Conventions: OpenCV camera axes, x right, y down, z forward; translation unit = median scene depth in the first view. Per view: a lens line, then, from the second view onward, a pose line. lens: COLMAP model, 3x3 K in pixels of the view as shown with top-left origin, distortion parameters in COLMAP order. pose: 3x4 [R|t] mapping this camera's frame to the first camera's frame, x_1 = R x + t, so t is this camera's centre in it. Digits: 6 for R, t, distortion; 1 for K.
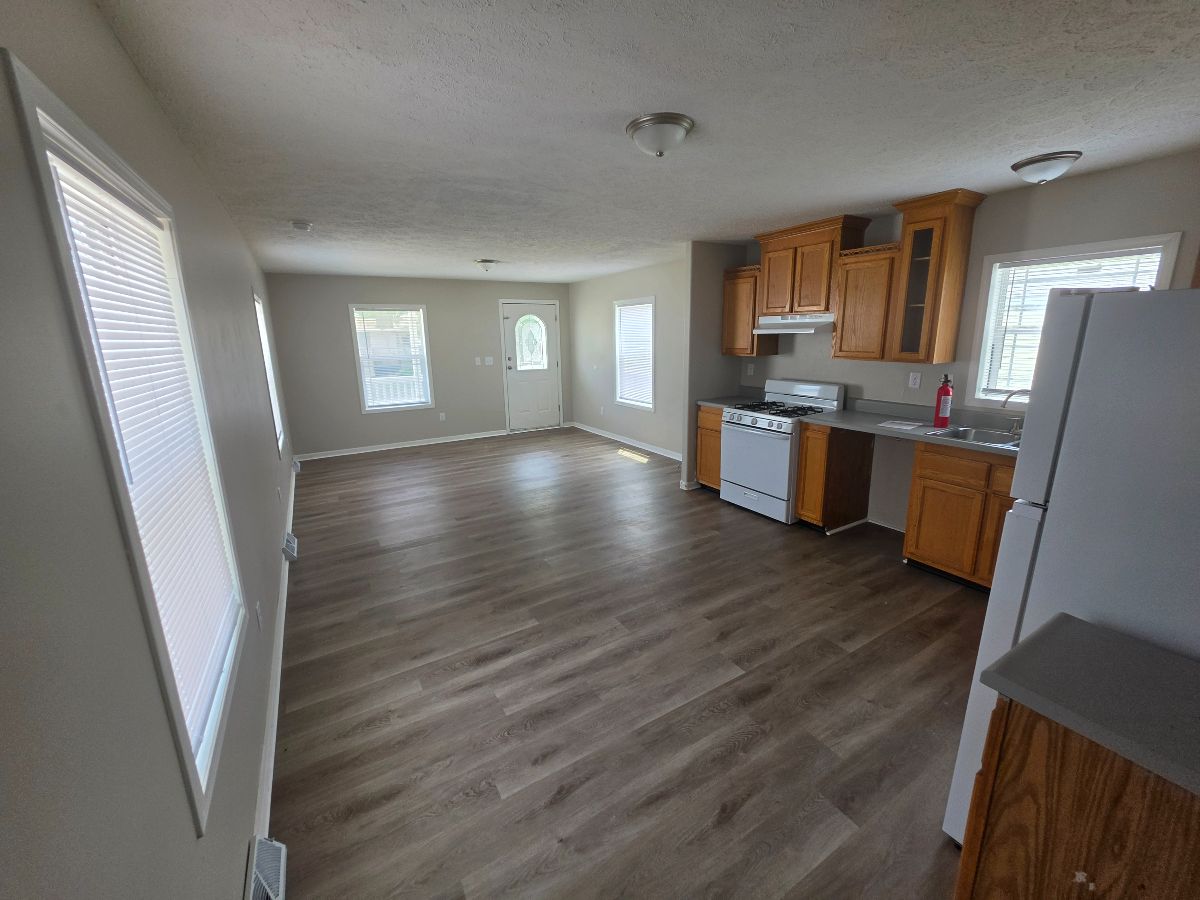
lens RADIAL K [[483.6, 0, 607.9], [0, 483.6, 448.9], [0, 0, 1]] dist [0.002319, 0.000550]
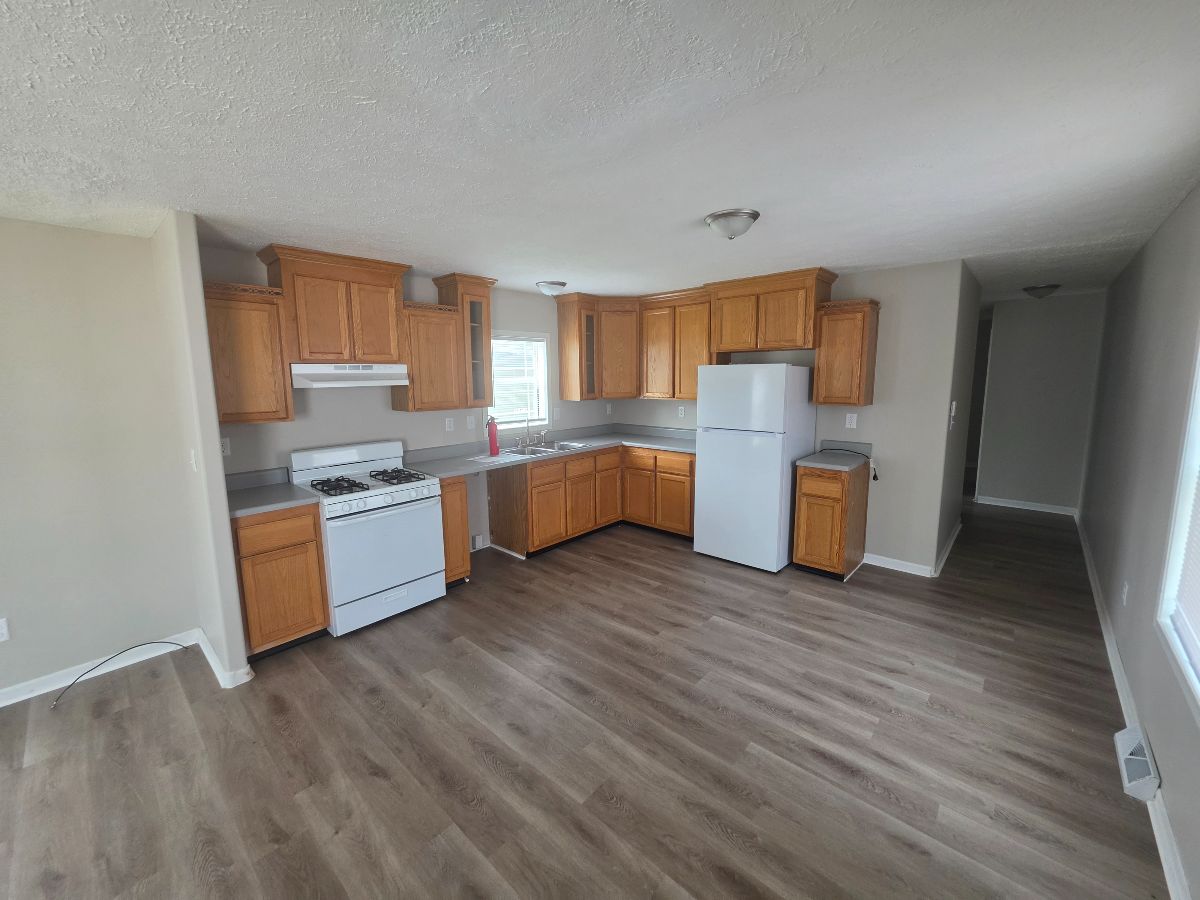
lens RADIAL K [[483.6, 0, 600.1], [0, 483.6, 440.4], [0, 0, 1]] dist [0.002319, 0.000550]
pose [[-0.286695, -0.107069, 0.952020, -0.846782], [0.244464, 0.952661, 0.180760, -0.333265], [-0.926306, 0.284558, -0.246949, 1.420818]]
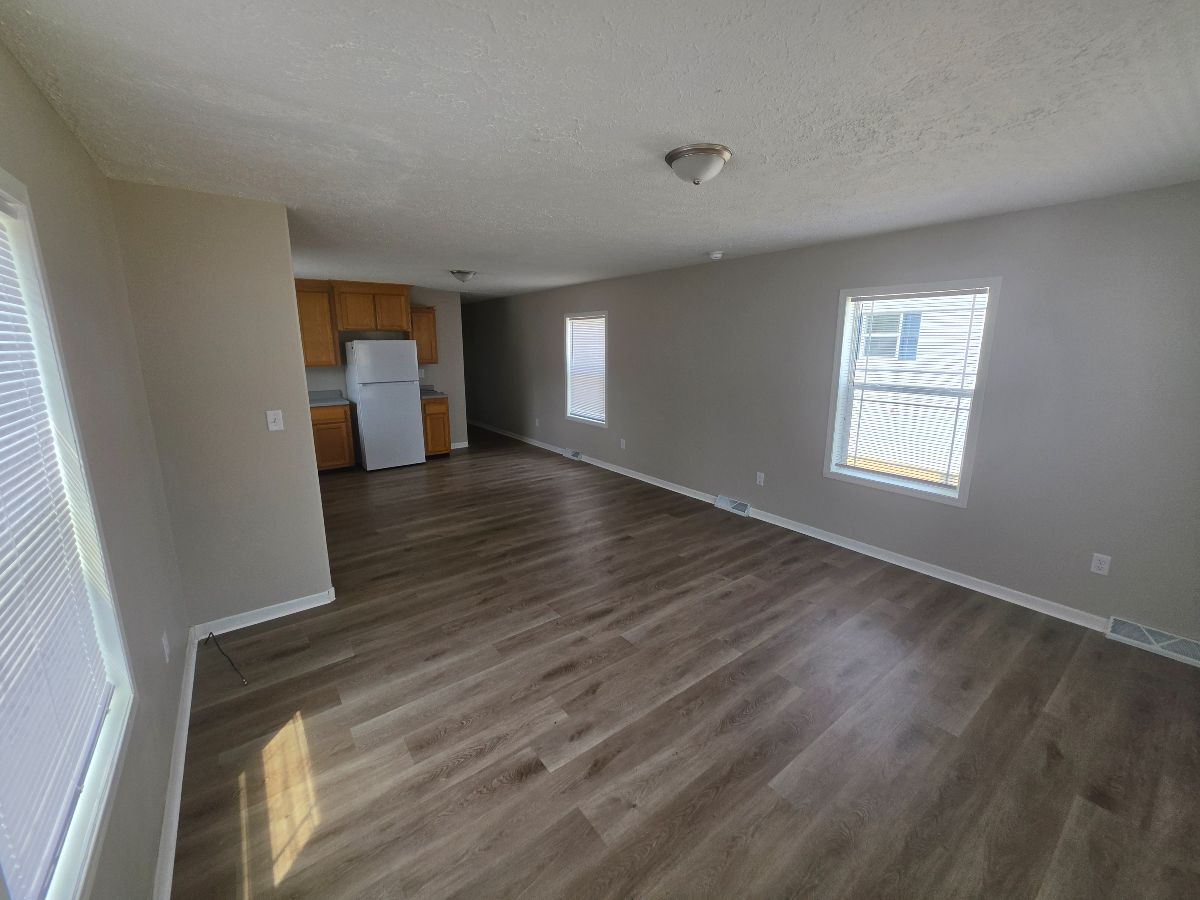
lens RADIAL K [[483.6, 0, 602.1], [0, 483.6, 443.8], [0, 0, 1]] dist [0.002319, 0.000550]
pose [[-0.992789, 0.046305, -0.110568, -0.263695], [-0.005437, 0.904035, 0.427424, -0.755557], [0.119749, 0.424943, -0.897264, 3.111633]]
